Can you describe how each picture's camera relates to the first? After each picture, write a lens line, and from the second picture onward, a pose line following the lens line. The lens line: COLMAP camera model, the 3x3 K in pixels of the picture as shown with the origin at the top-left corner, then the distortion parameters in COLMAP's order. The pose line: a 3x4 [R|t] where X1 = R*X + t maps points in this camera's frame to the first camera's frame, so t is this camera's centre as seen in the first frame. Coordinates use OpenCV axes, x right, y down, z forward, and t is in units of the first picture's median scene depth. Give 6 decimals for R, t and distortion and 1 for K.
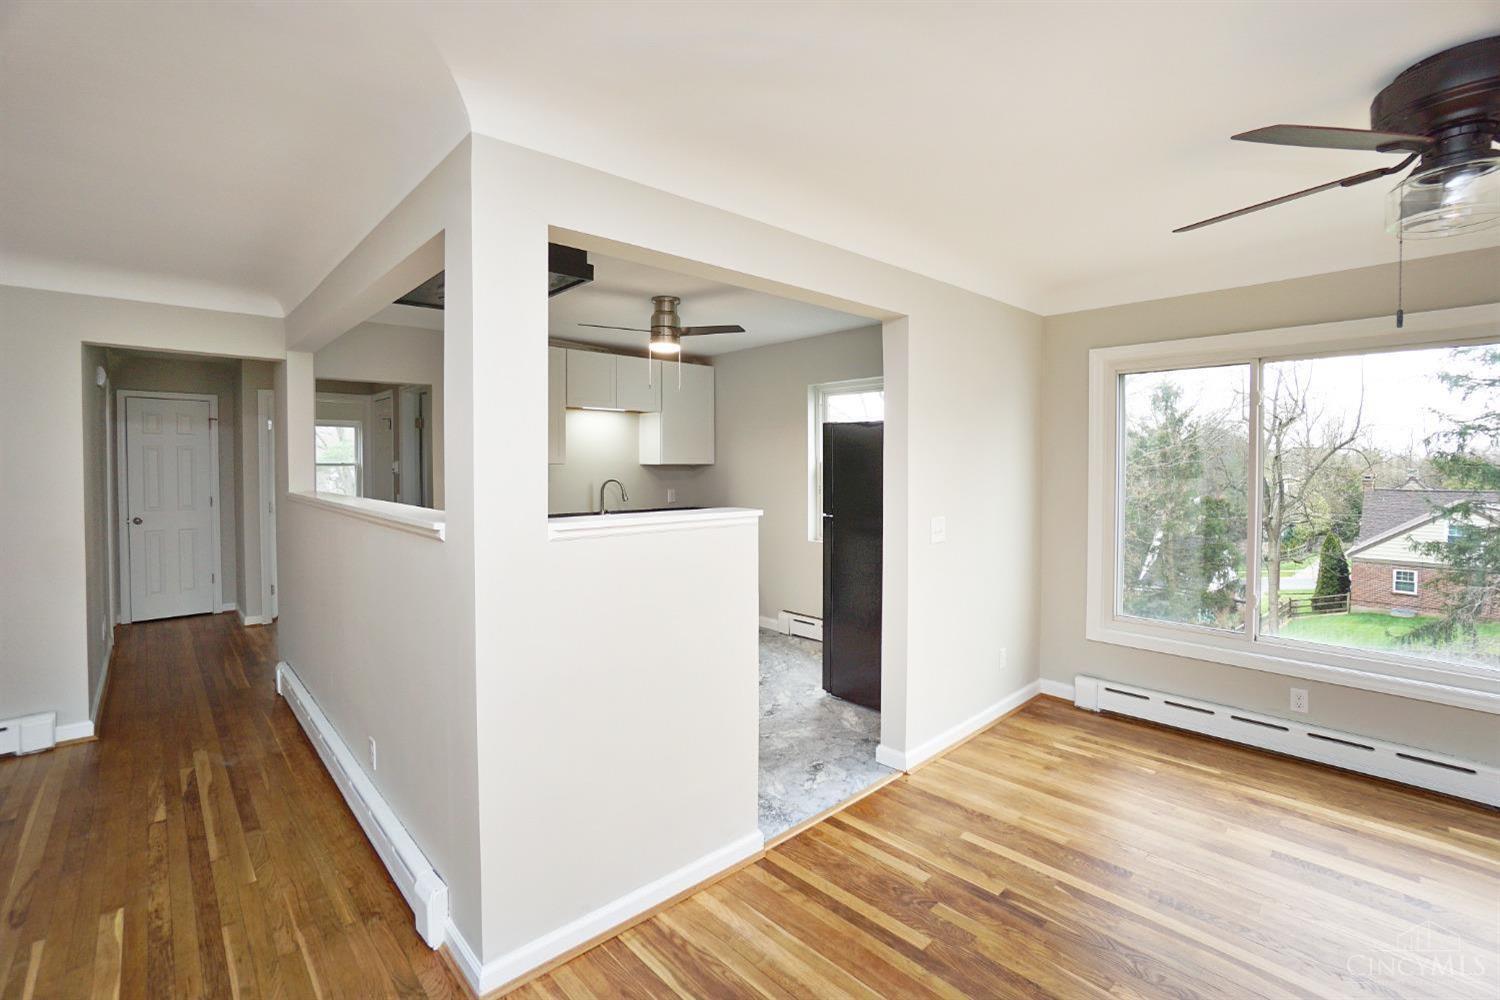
lens RADIAL K [[678.4, 0, 757.5], [0, 678.4, 483.4], [0, 0, 1]] dist [0.000674, 0.000401]
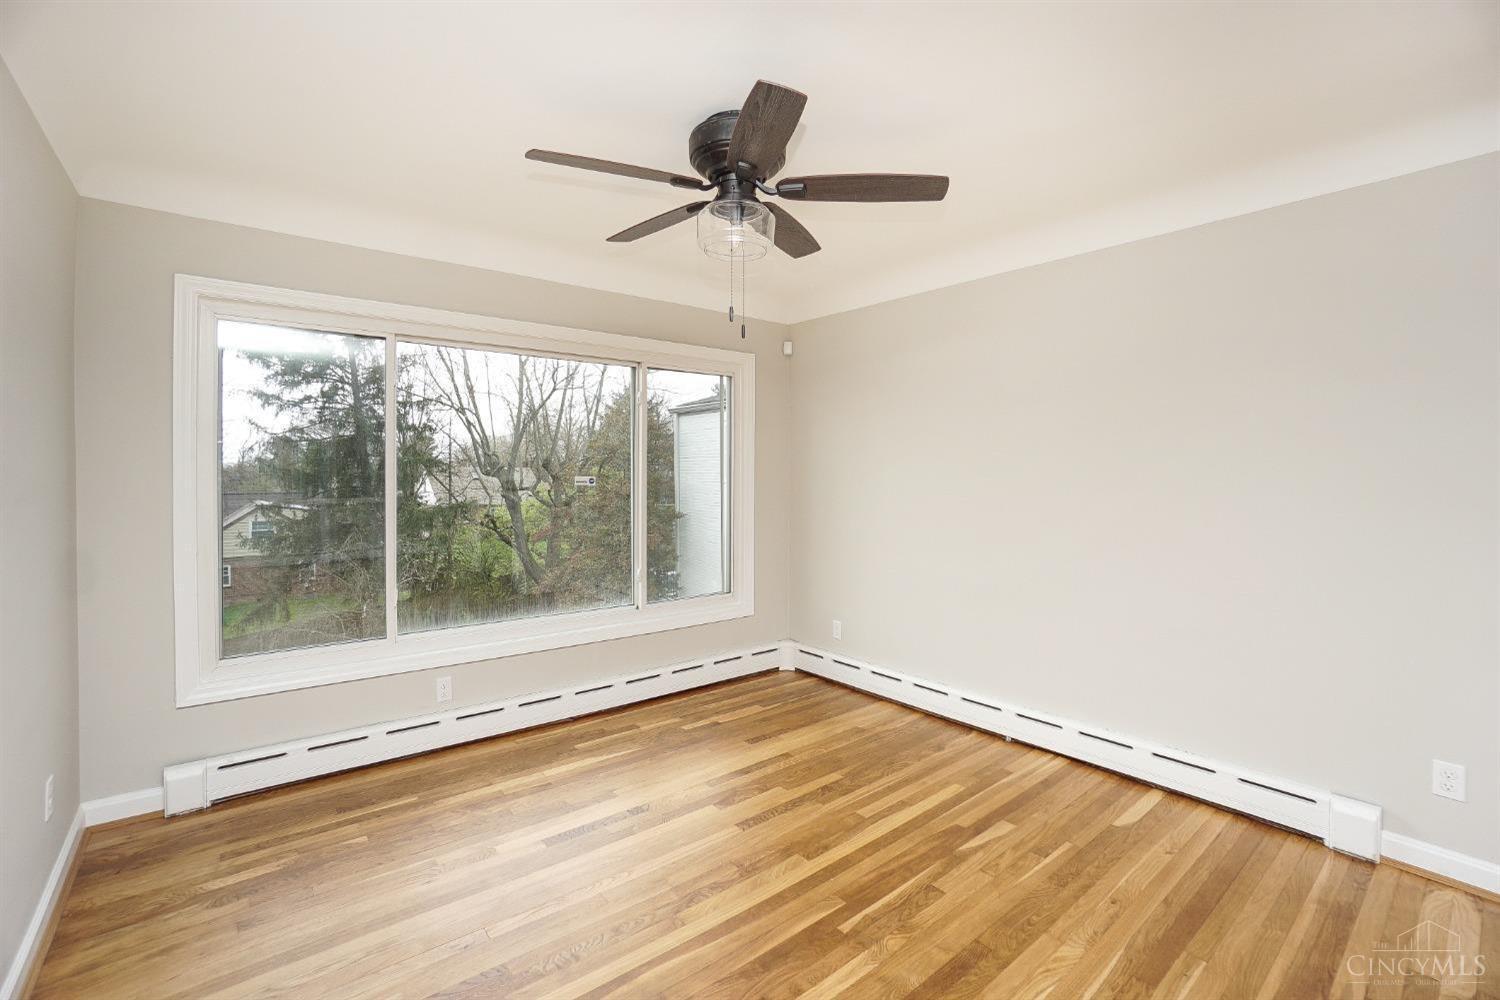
lens RADIAL K [[642.7, 0, 749.5], [0, 642.7, 489.4], [0, 0, 1]] dist [0.000730, 0.000607]
pose [[0.085103, -0.007687, 0.996342, -0.103799], [0.006266, 0.999955, 0.007180, 0.018978], [-0.996352, 0.005632, 0.085148, 0.449087]]
